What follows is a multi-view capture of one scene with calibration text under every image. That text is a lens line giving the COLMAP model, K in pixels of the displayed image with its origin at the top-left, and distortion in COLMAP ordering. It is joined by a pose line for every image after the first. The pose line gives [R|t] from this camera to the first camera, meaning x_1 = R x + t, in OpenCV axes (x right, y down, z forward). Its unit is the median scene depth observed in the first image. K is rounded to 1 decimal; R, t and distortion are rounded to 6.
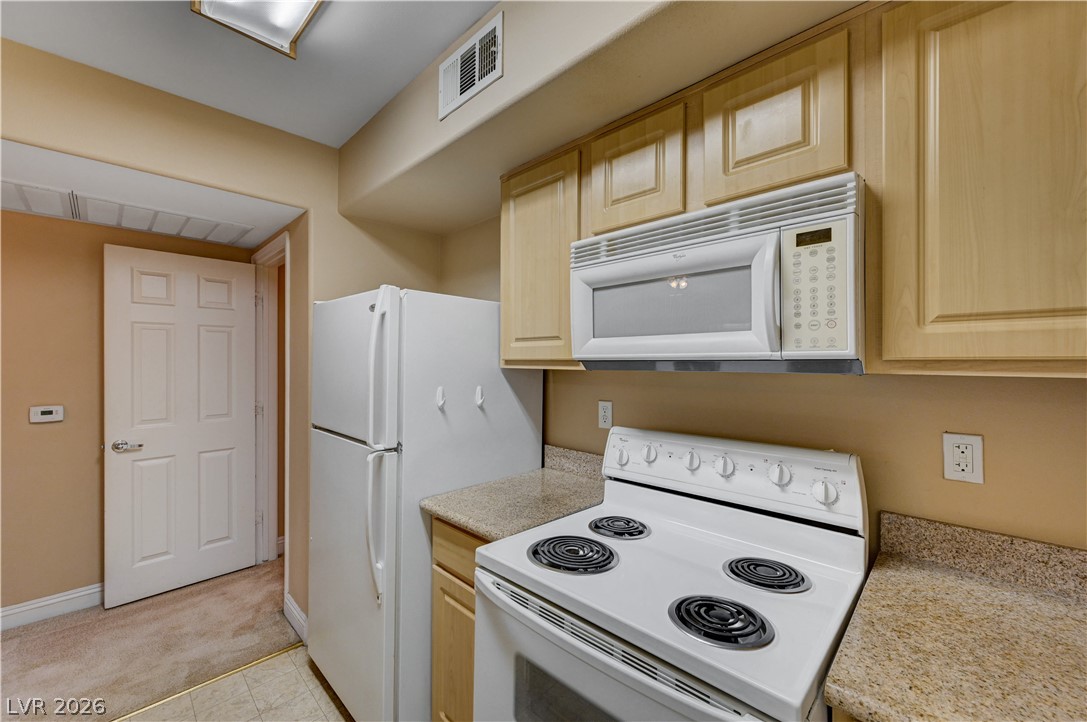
lens RADIAL K [[464.5, 0, 543.5], [0, 464.5, 361.0], [0, 0, 1]] dist [-0.001010, -0.000062]
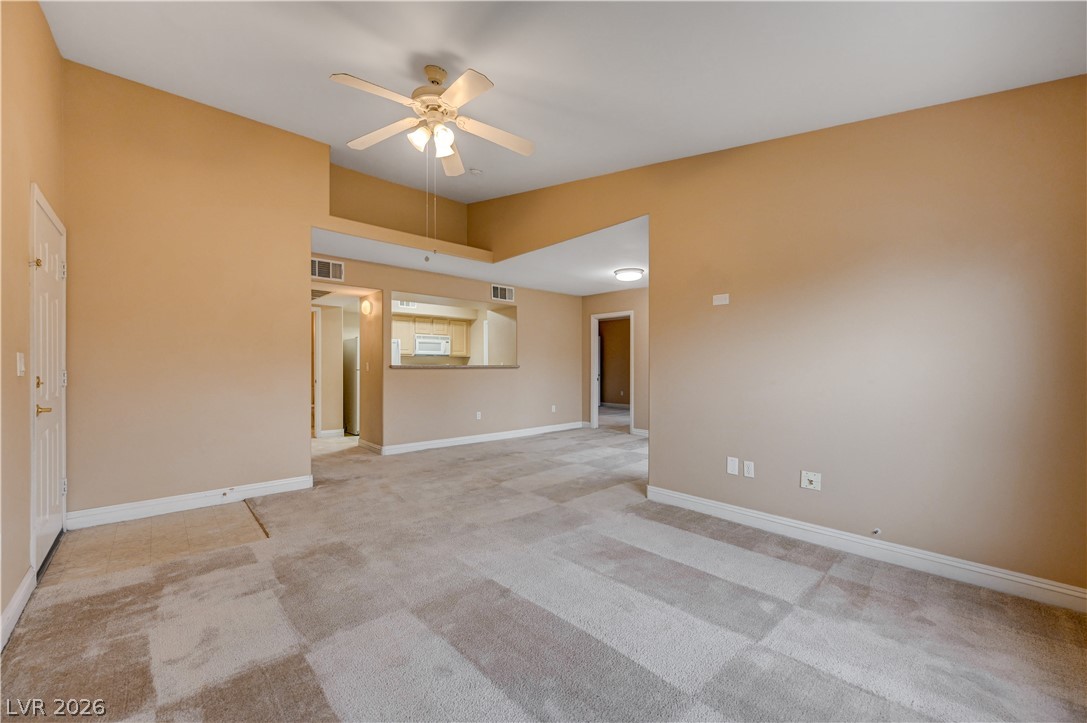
lens RADIAL K [[428.1, 0, 548.1], [0, 428.1, 363.9], [0, 0, 1]] dist [-0.011113, -0.000065]
pose [[0.091478, 0.006092, 0.995788, -5.552083], [-0.020044, 0.999790, -0.004275, 0.122307], [-0.995605, -0.019568, 0.091581, -1.299857]]
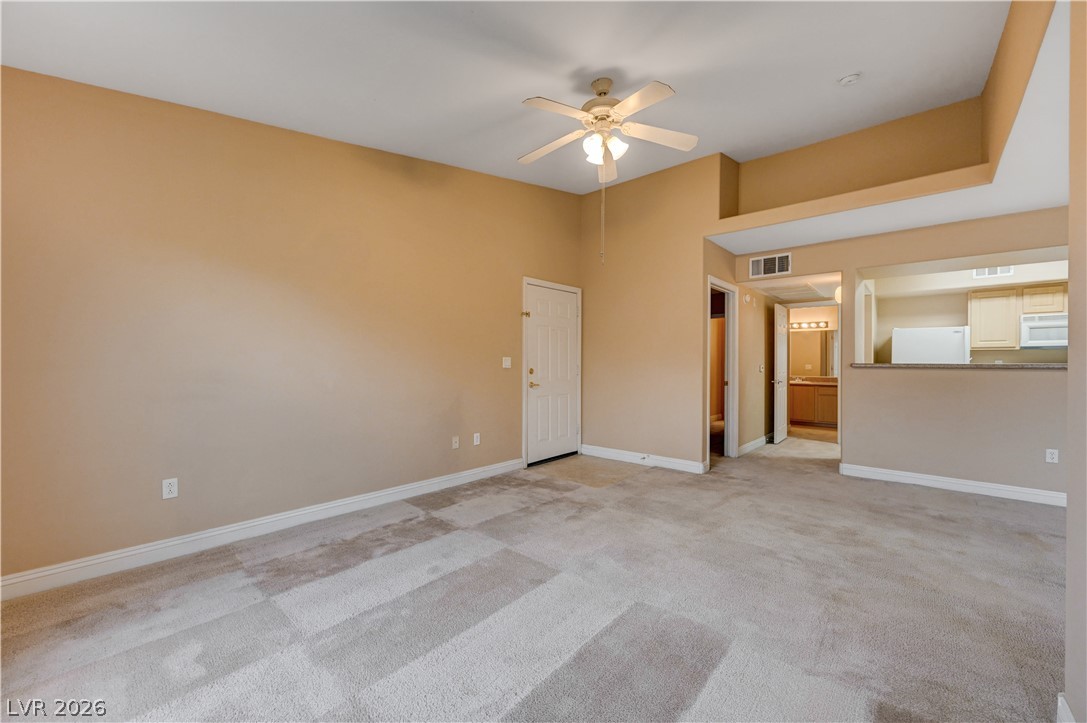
lens RADIAL K [[428.1, 0, 548.1], [0, 428.1, 363.9], [0, 0, 1]] dist [-0.011113, -0.000065]
pose [[0.999886, 0.004508, 0.014415, -4.075674], [-0.004877, 0.999659, 0.025639, 0.079515], [-0.014294, -0.025706, 0.999567, -2.565507]]
